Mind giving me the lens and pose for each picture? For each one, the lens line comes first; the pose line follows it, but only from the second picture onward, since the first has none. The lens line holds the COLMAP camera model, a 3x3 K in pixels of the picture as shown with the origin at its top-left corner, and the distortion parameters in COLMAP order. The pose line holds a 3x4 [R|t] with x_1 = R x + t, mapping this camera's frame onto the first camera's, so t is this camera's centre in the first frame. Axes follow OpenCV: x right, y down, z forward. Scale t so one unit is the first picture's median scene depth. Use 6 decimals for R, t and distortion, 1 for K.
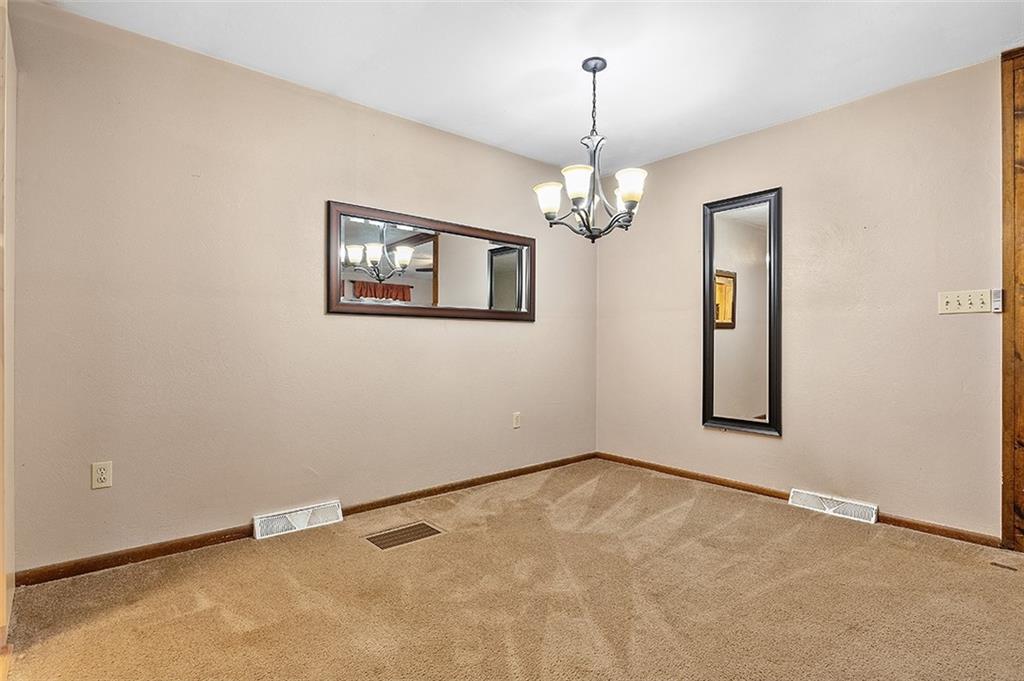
lens RADIAL K [[510.2, 0, 518.2], [0, 510.2, 338.2], [0, 0, 1]] dist [-0.012170, 0.000162]
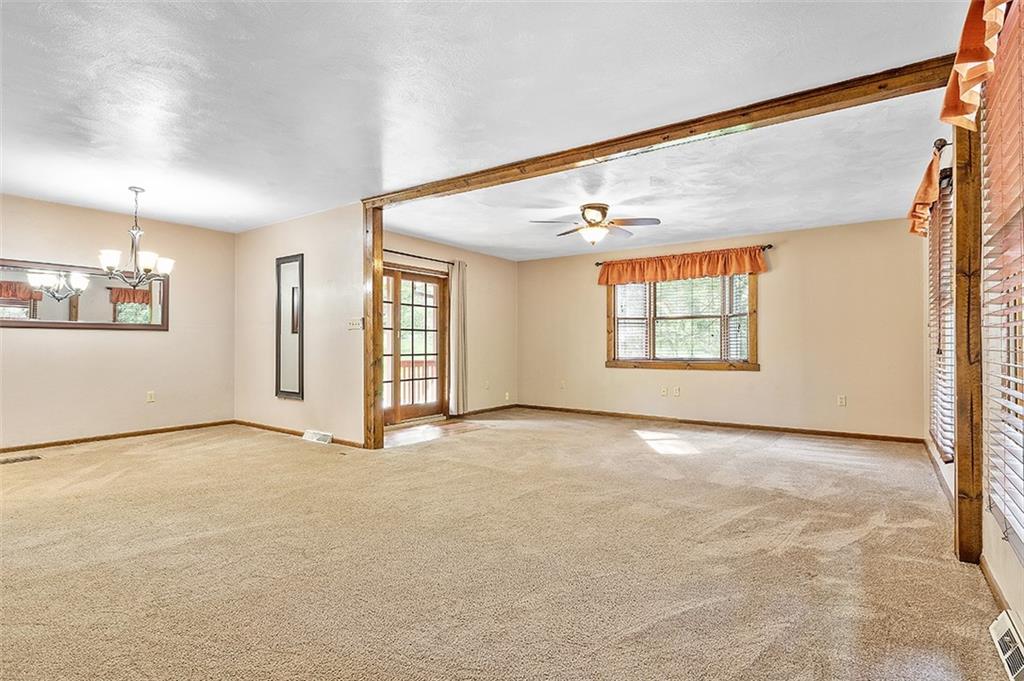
lens RADIAL K [[510.2, 0, 516.7], [0, 510.2, 341.6], [0, 0, 1]] dist [-0.012170, 0.000162]
pose [[0.968920, 0.002627, 0.247360, 0.718419], [-0.003596, 0.999988, 0.003466, -0.009706], [-0.247348, -0.004248, 0.968918, -0.753602]]
